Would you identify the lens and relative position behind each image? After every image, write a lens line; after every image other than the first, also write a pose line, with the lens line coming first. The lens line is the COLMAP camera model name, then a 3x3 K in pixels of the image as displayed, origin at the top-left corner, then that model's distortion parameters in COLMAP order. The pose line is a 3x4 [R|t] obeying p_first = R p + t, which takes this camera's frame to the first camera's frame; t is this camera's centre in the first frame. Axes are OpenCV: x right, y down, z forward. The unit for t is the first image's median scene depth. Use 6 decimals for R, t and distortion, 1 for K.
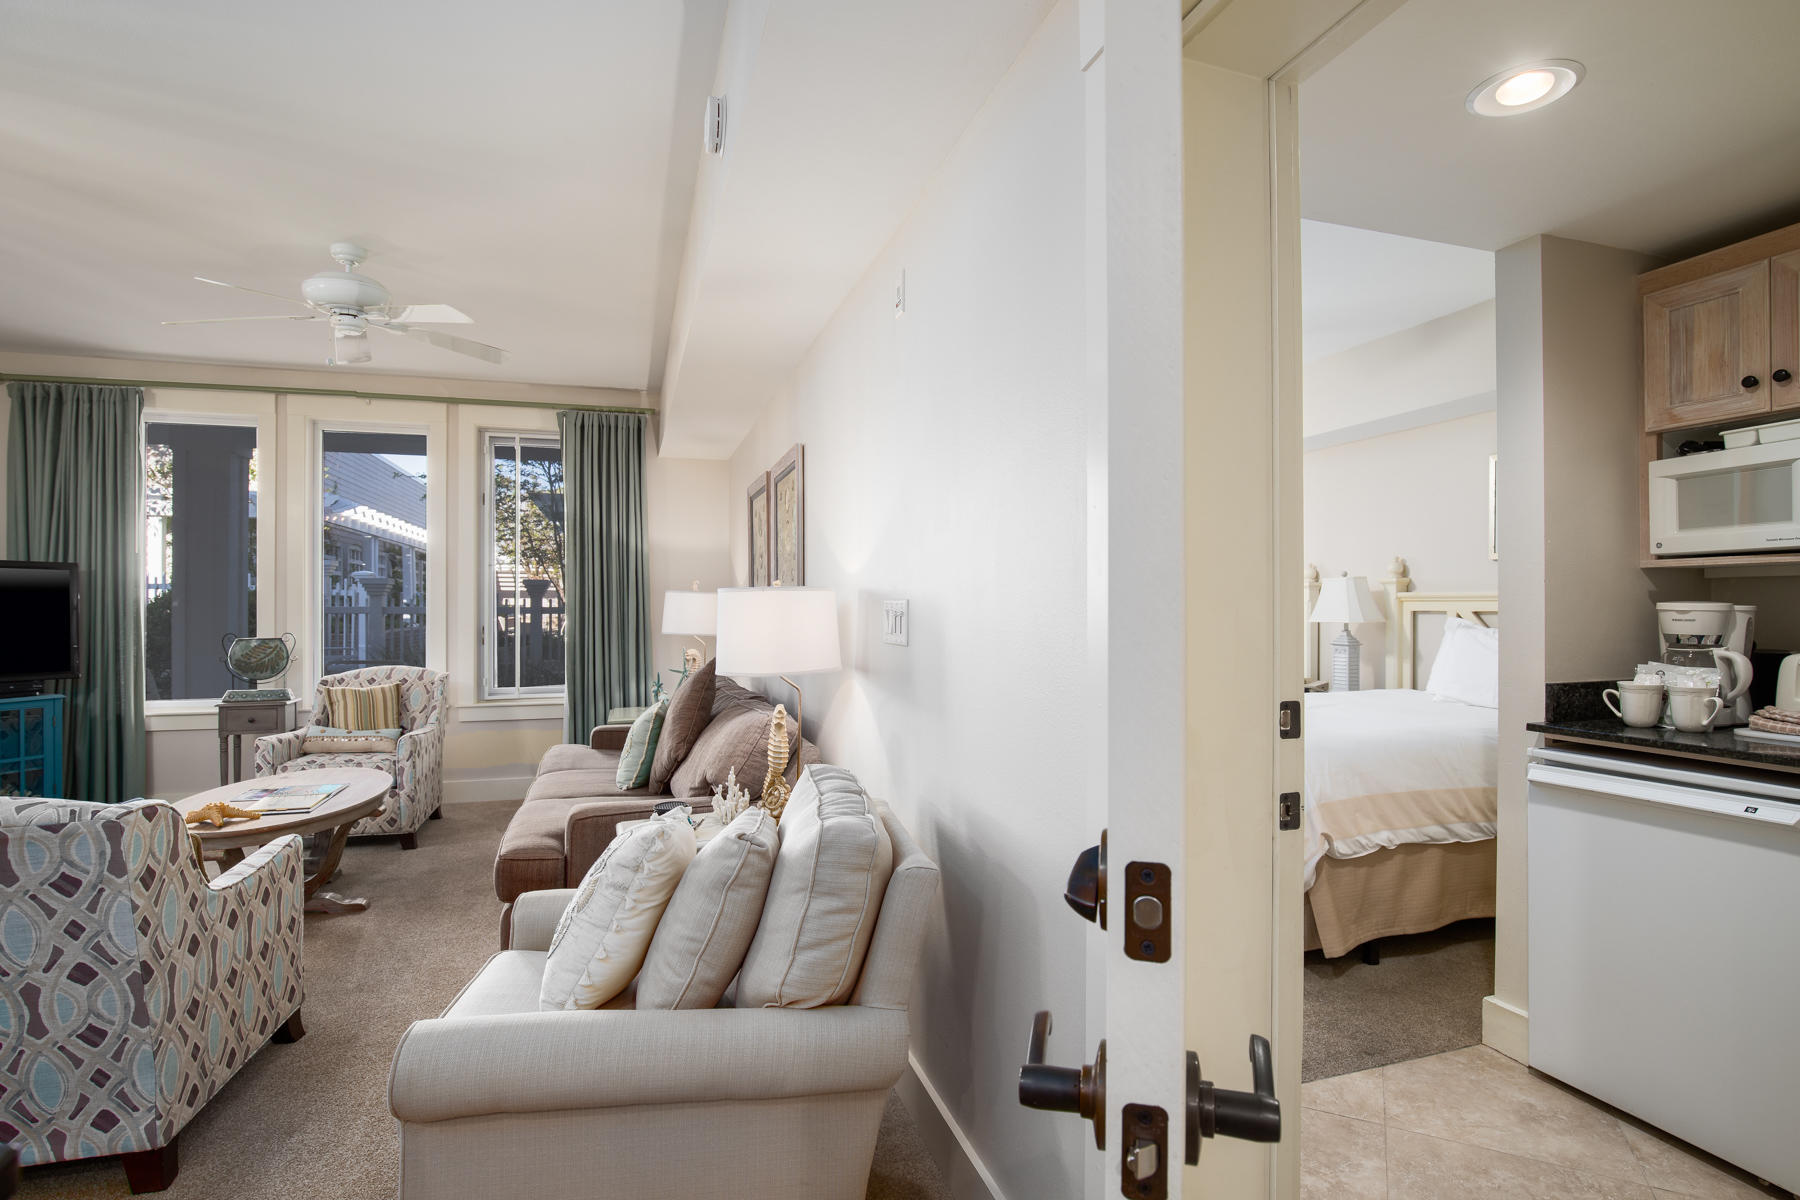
lens RADIAL K [[881.8, 0, 894.8], [0, 881.8, 608.3], [0, 0, 1]] dist [-0.021974, 0.000879]
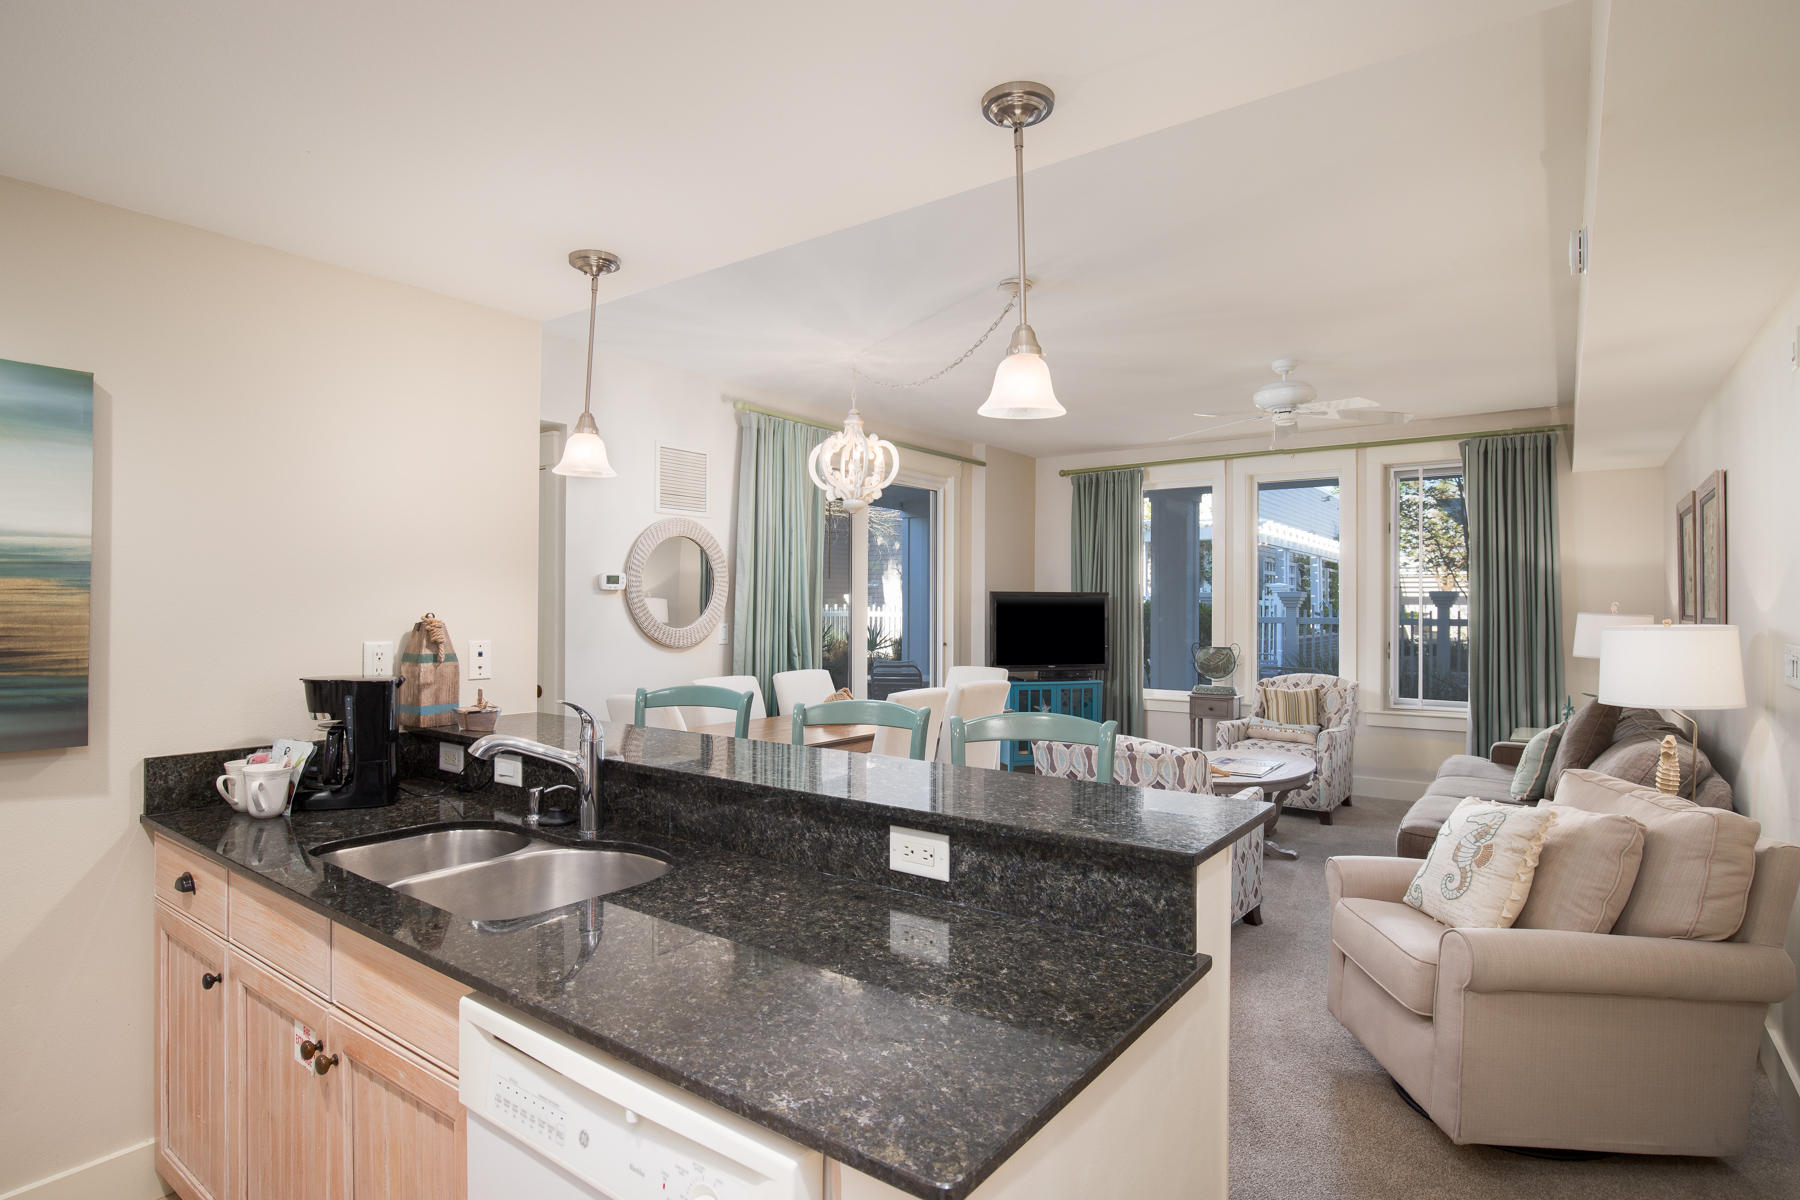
lens RADIAL K [[931.4, 0, 900.0], [0, 931.4, 600.0], [0, 0, 1]] dist [-0.026689, 0.000412]
pose [[0.602717, -0.003168, -0.797949, 0.107787], [-0.005380, 0.999953, -0.008034, -0.023170], [0.797937, 0.009136, 0.602672, -0.233704]]
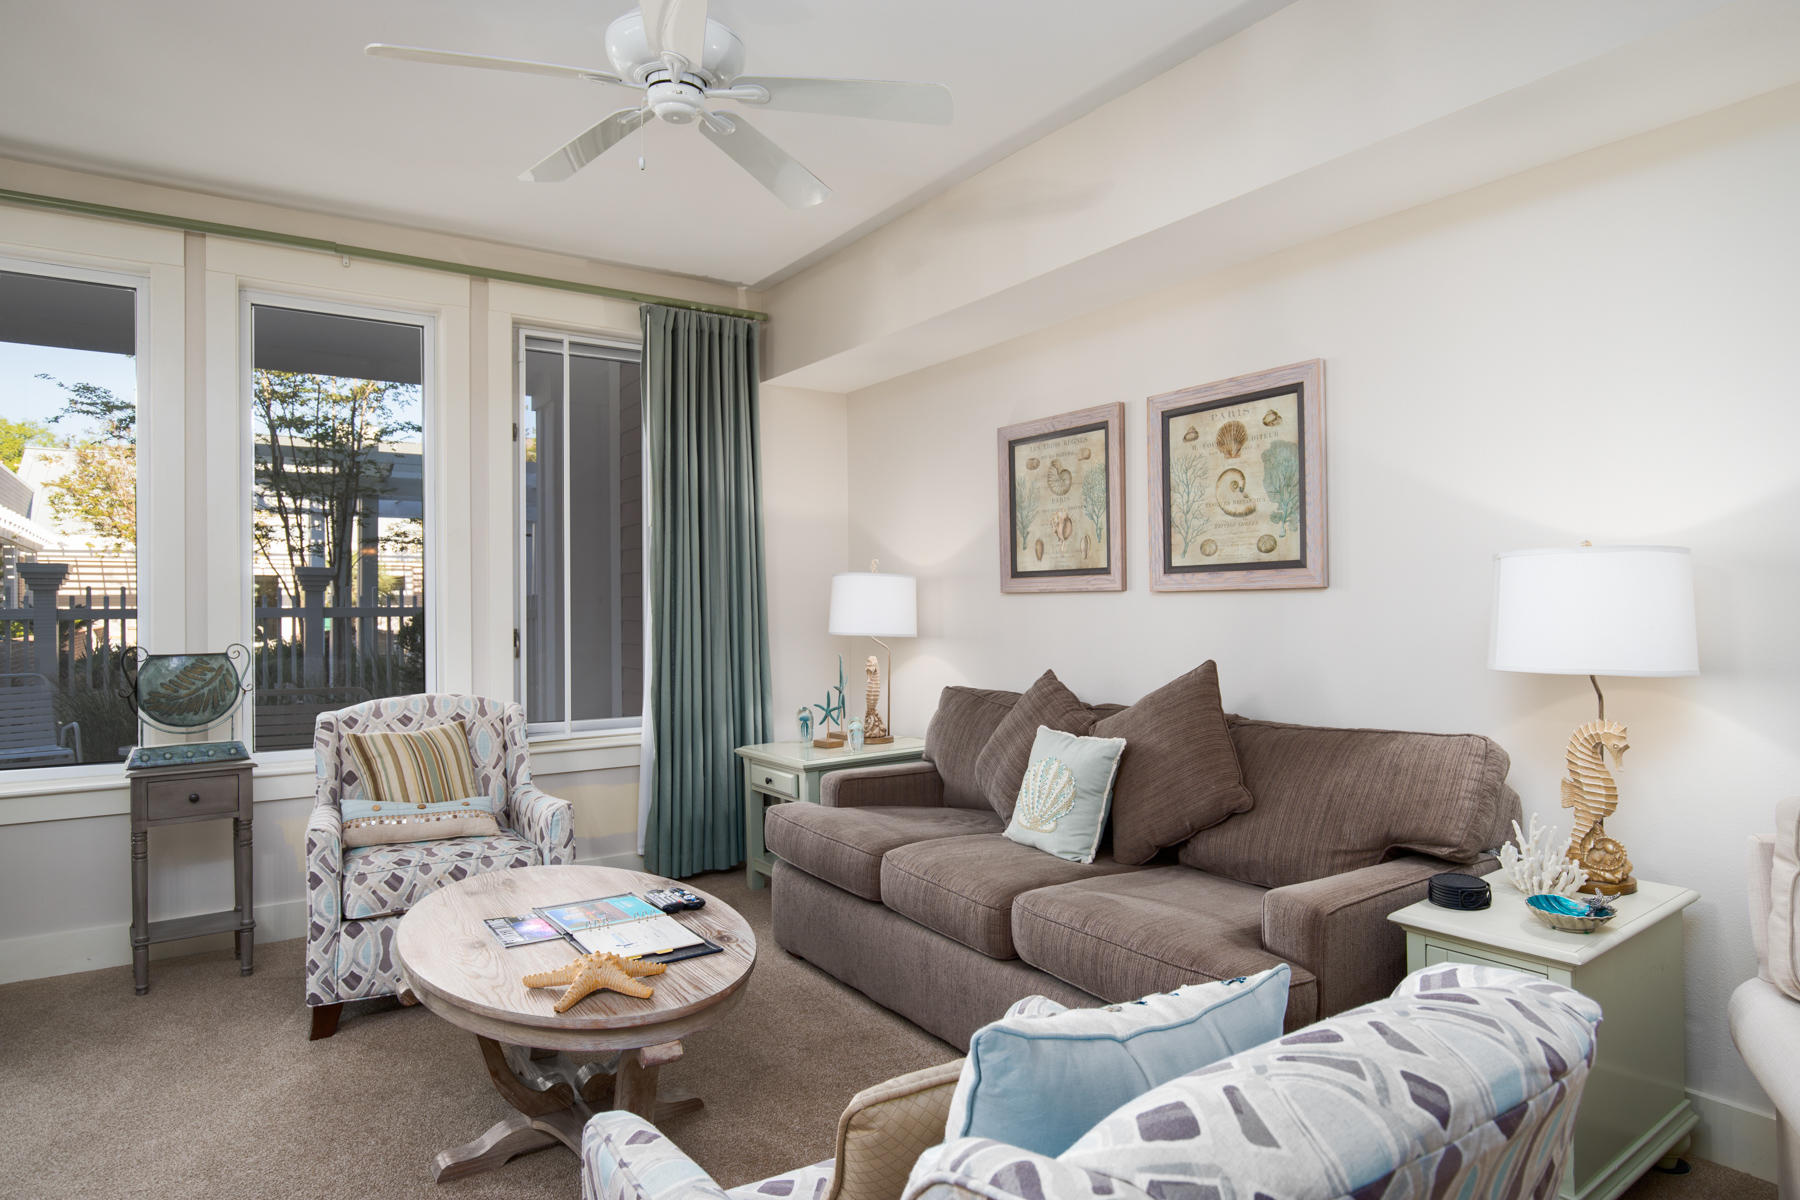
lens RADIAL K [[1067.3, 0, 946.5], [0, 1067.3, 607.6], [0, 0, 1]] dist [-0.005168, -0.001535]
pose [[0.947842, -0.007805, 0.318645, -0.479264], [0.008481, 0.999964, -0.000732, 0.008632], [-0.318627, 0.003397, 0.947874, 0.180315]]
